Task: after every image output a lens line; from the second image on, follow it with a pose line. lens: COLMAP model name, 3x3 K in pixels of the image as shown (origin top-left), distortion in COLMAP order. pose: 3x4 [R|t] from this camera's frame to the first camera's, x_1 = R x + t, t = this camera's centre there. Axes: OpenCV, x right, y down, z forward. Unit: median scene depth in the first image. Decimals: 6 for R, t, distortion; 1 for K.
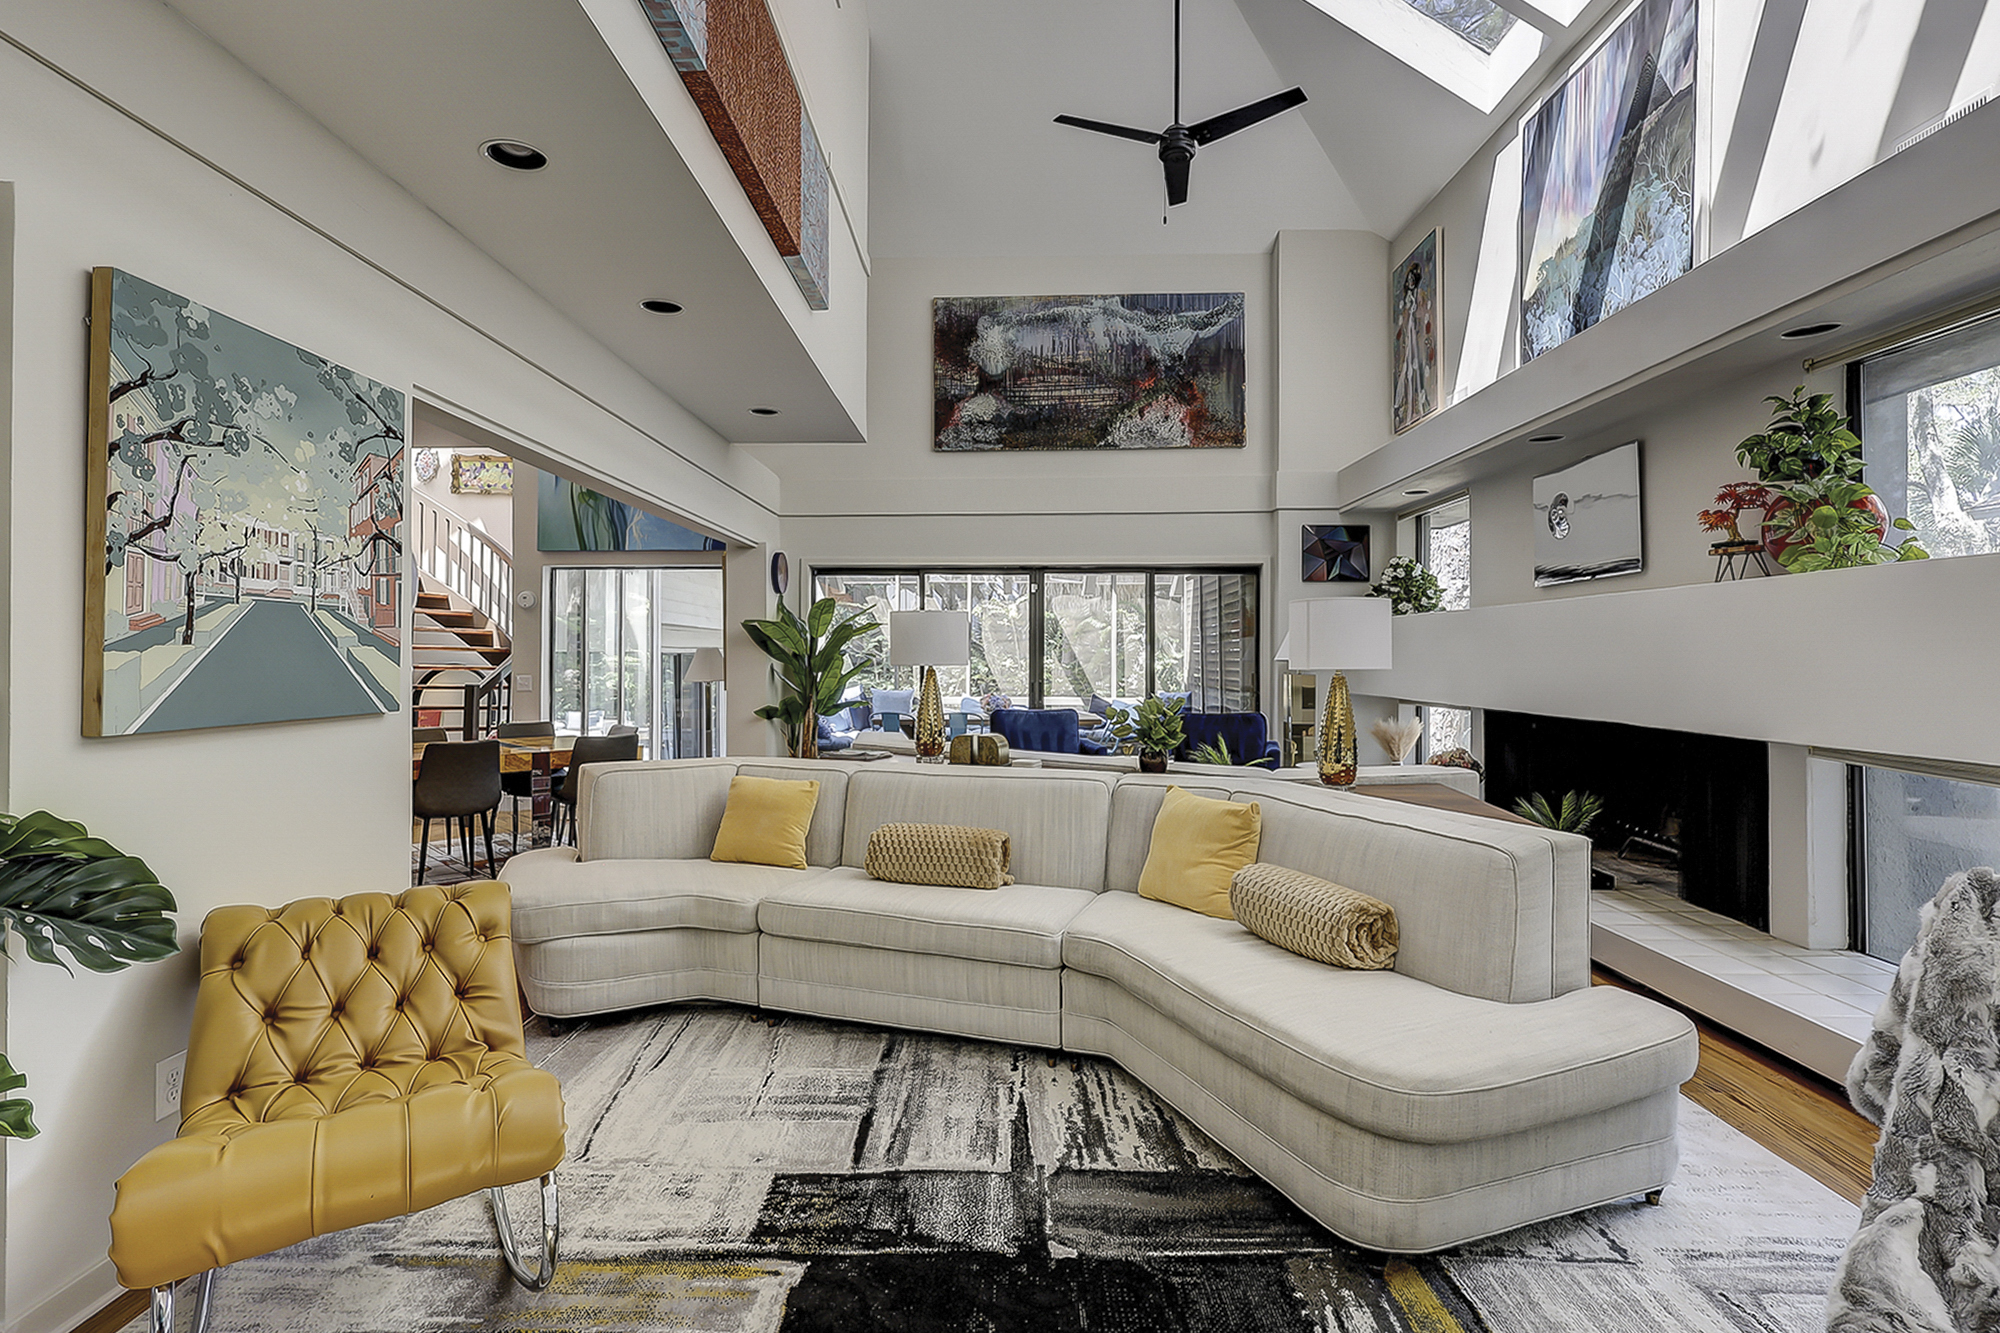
lens RADIAL K [[978.7, 0, 995.0], [0, 978.7, 675.0], [0, 0, 1]] dist [-0.005731, 0.001325]
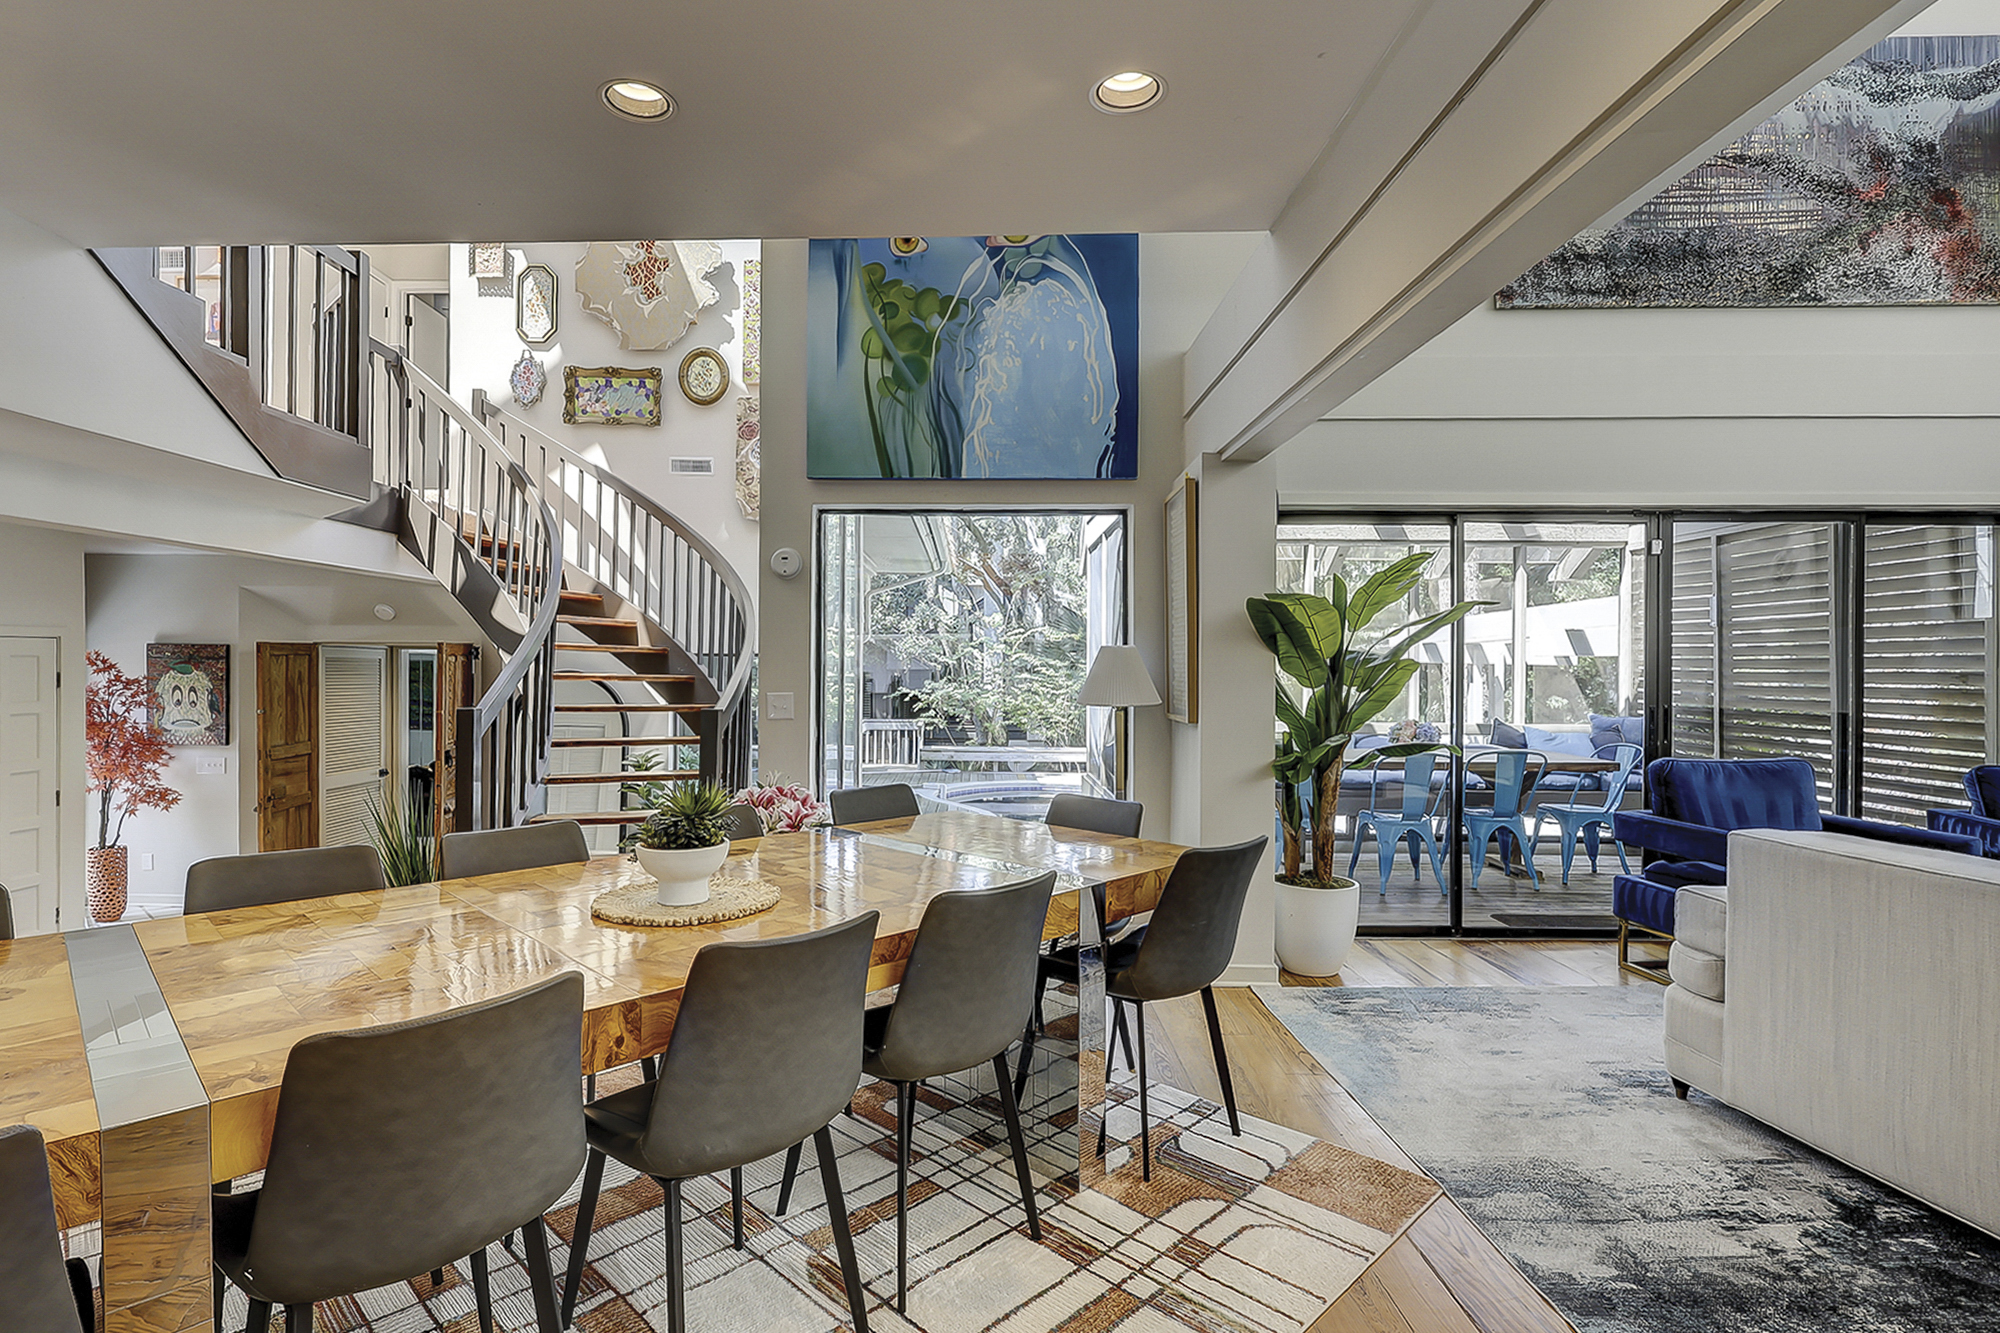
lens RADIAL K [[978.7, 0, 955.4], [0, 978.7, 674.3], [0, 0, 1]] dist [-0.005731, 0.001325]
pose [[0.999986, 0.005036, 0.001867, -0.389964], [-0.005017, 0.999938, -0.009937, -0.005036], [-0.001917, 0.009928, 0.999949, 0.434369]]
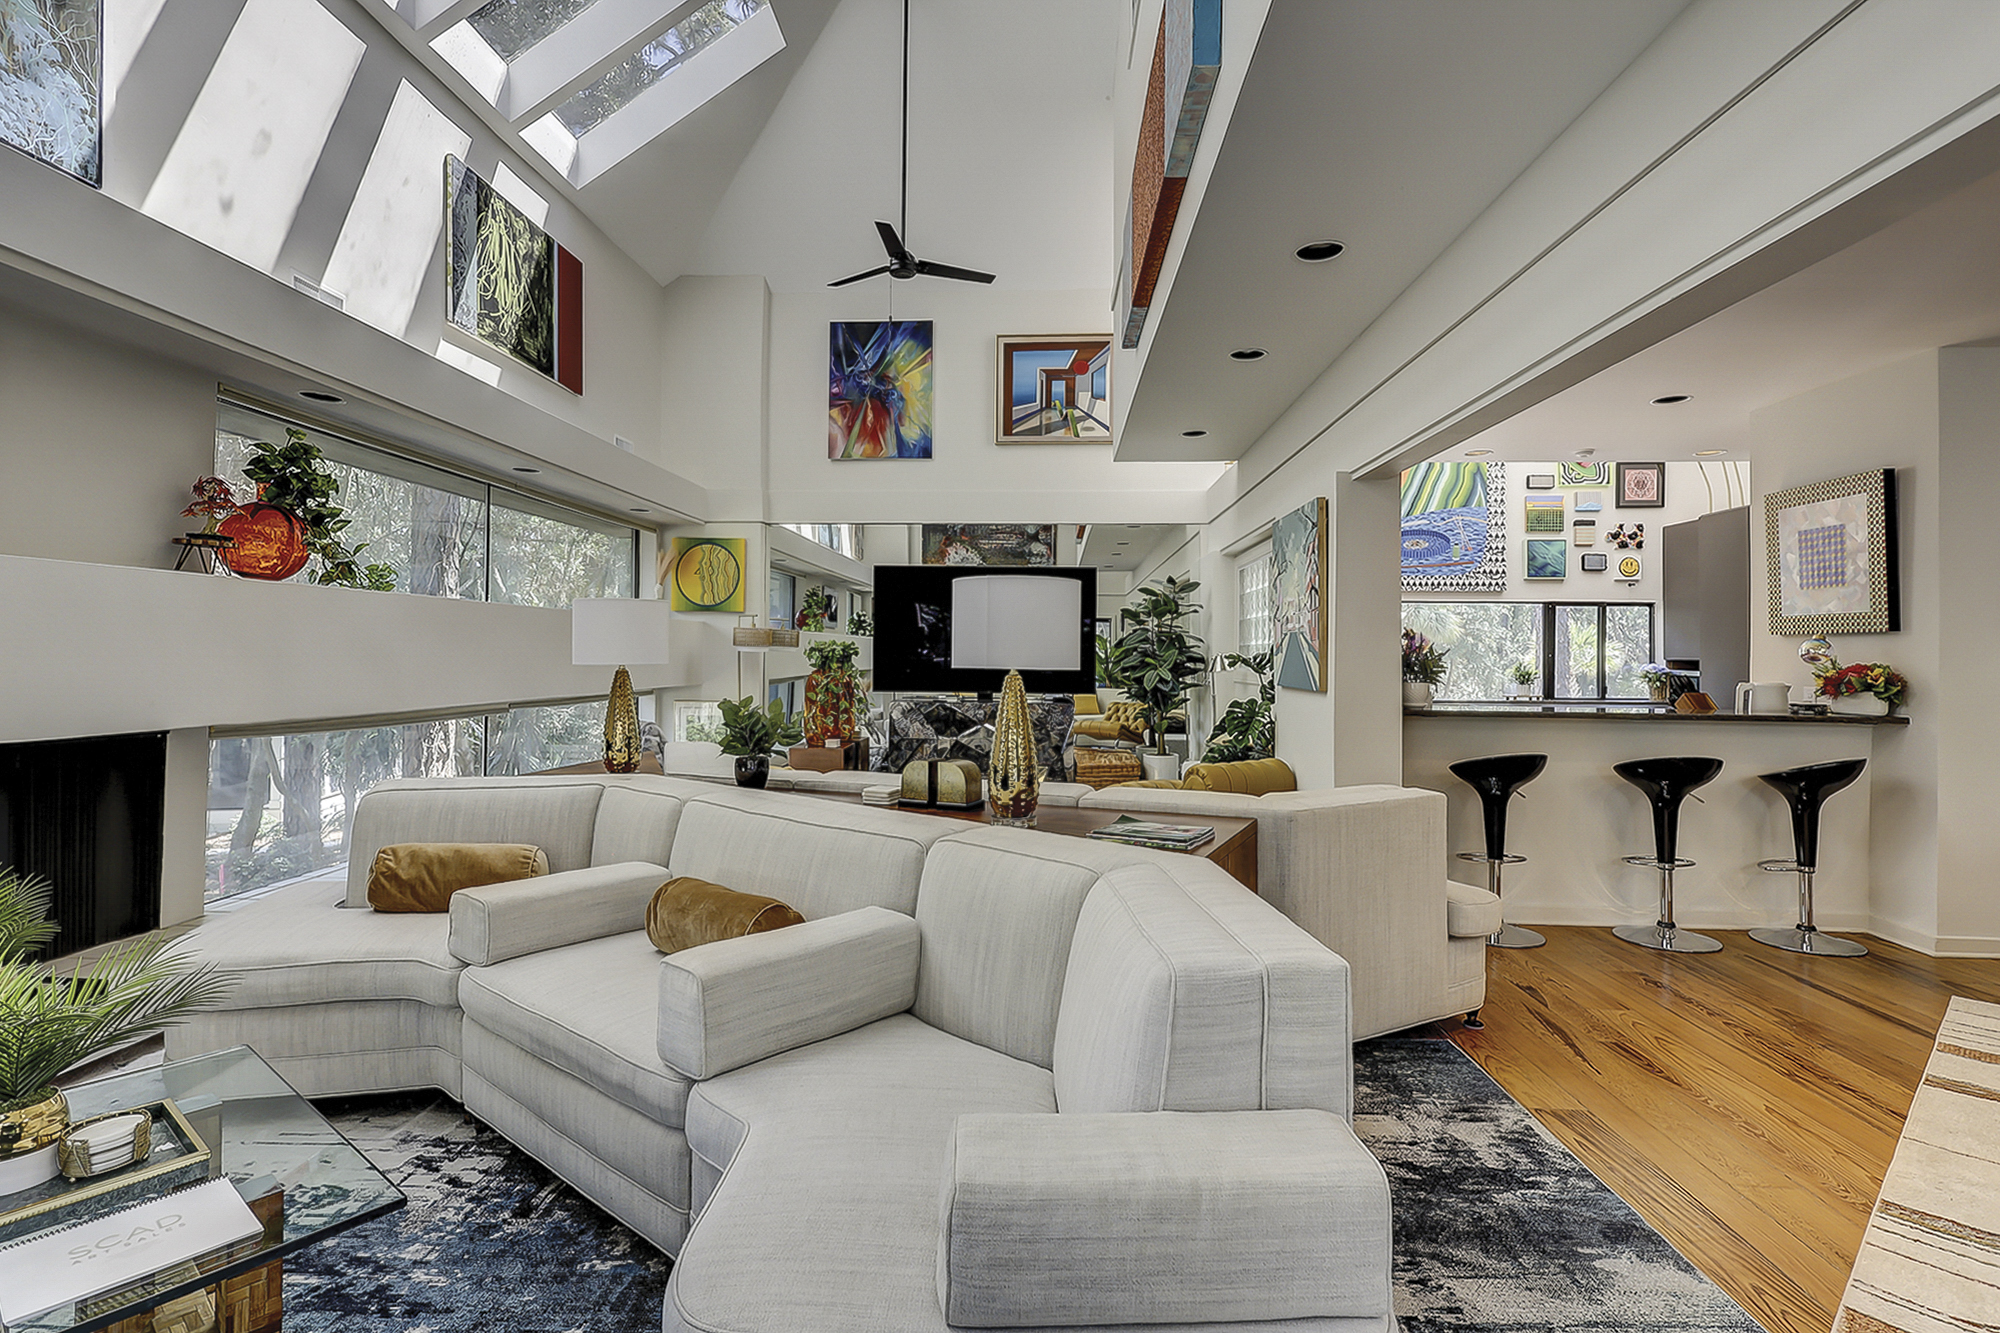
lens RADIAL K [[978.7, 0, 992.1], [0, 978.7, 639.1], [0, 0, 1]] dist [-0.005731, 0.001325]
pose [[-0.999553, -0.005502, 0.029388, -0.039070], [-0.005432, 0.999982, 0.002461, -0.017559], [-0.029401, 0.002300, -0.999565, 0.990490]]
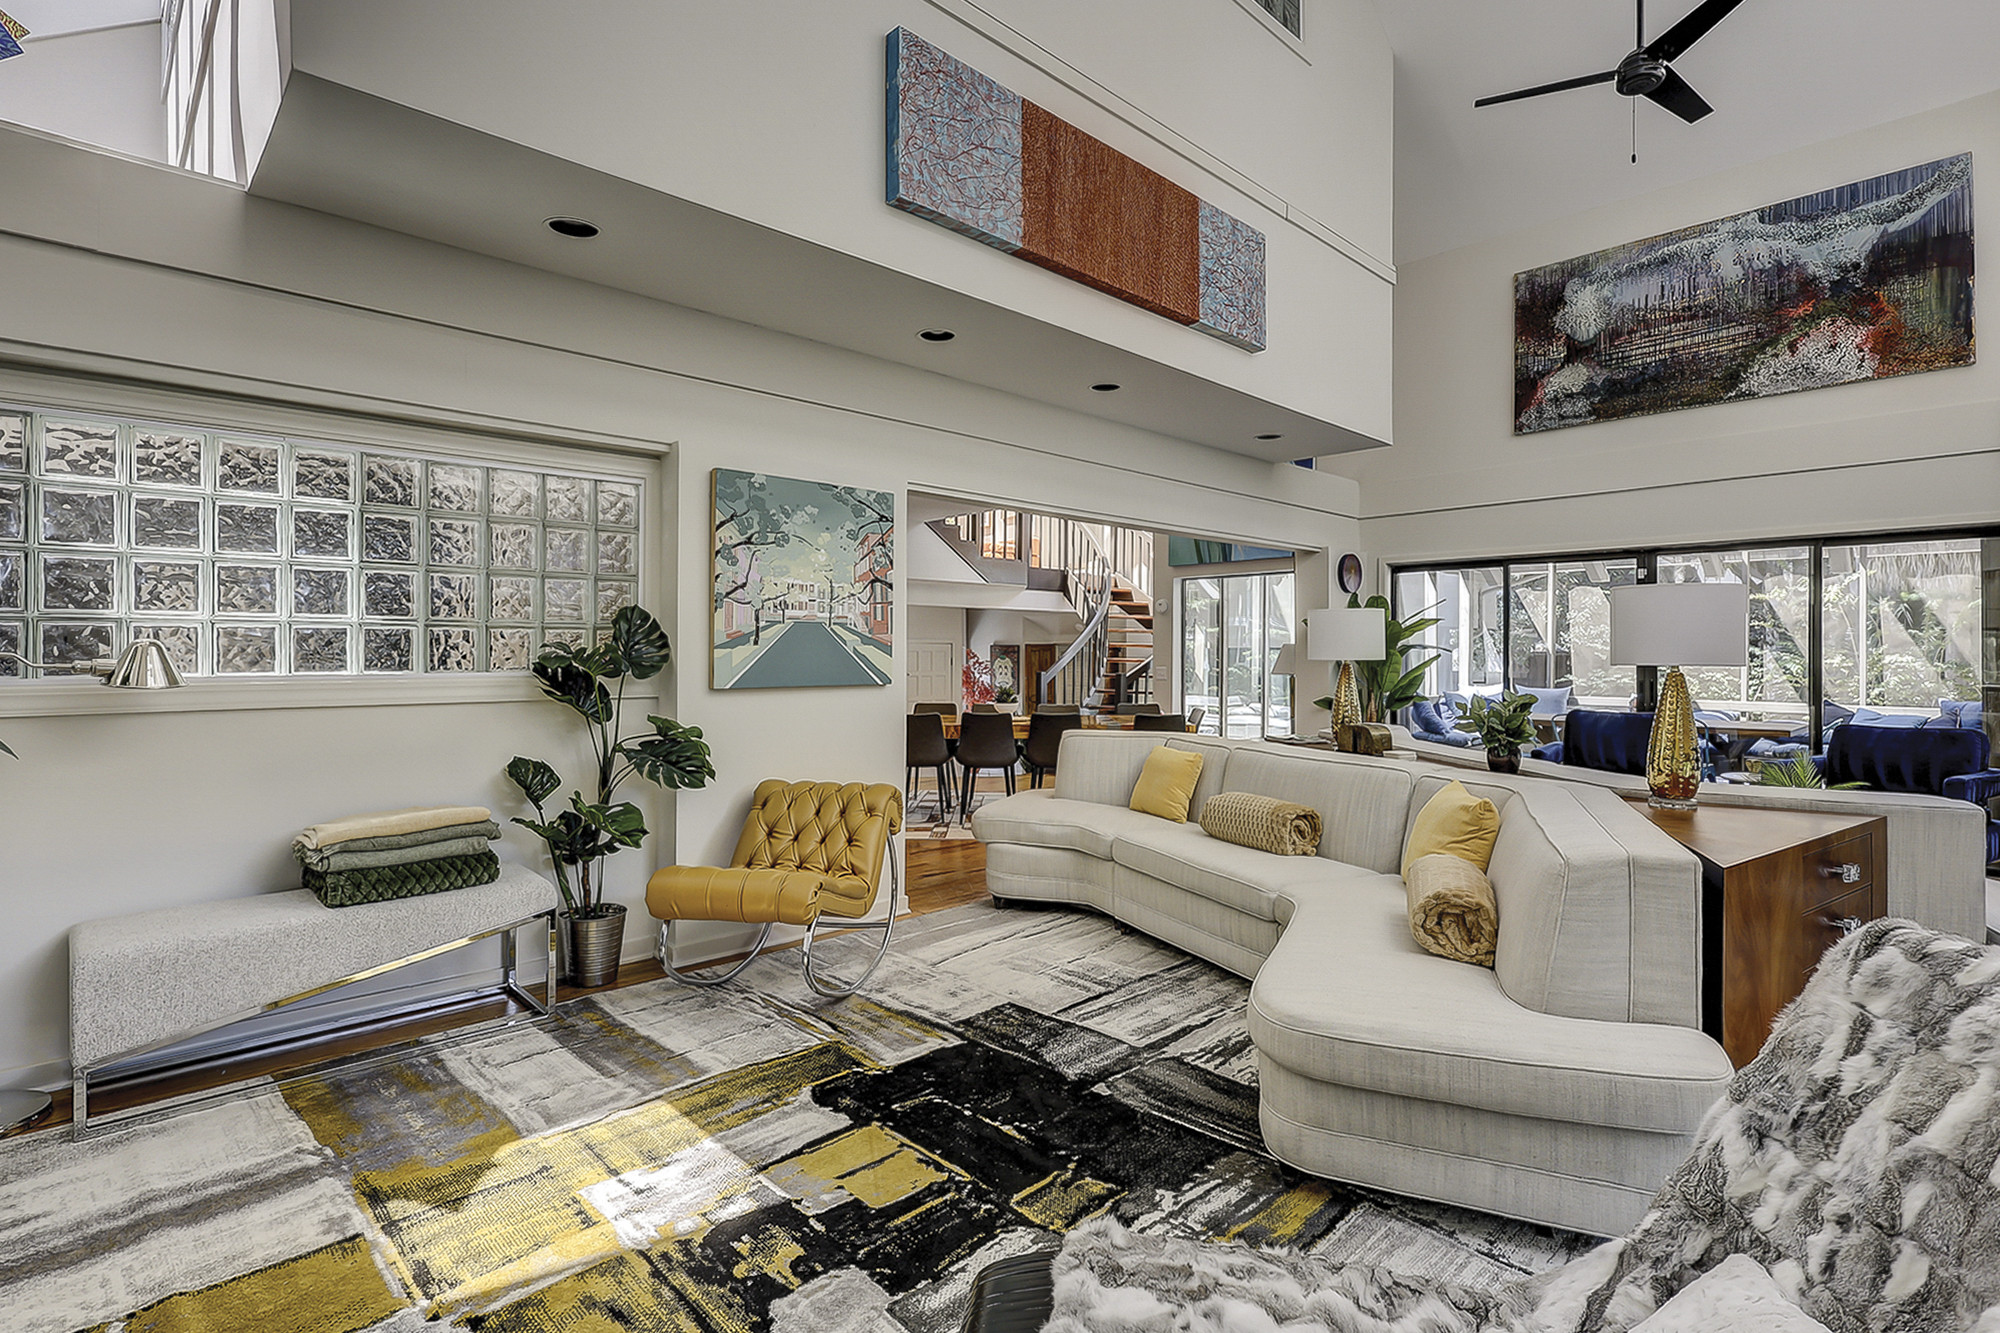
lens RADIAL K [[978.7, 0, 987.7], [0, 978.7, 646.6], [0, 0, 1]] dist [-0.005731, 0.001325]
pose [[0.697443, -0.003829, -0.716630, 0.264191], [-0.014190, 0.999716, -0.019151, 0.001190], [0.716500, 0.023526, 0.697191, -0.020449]]
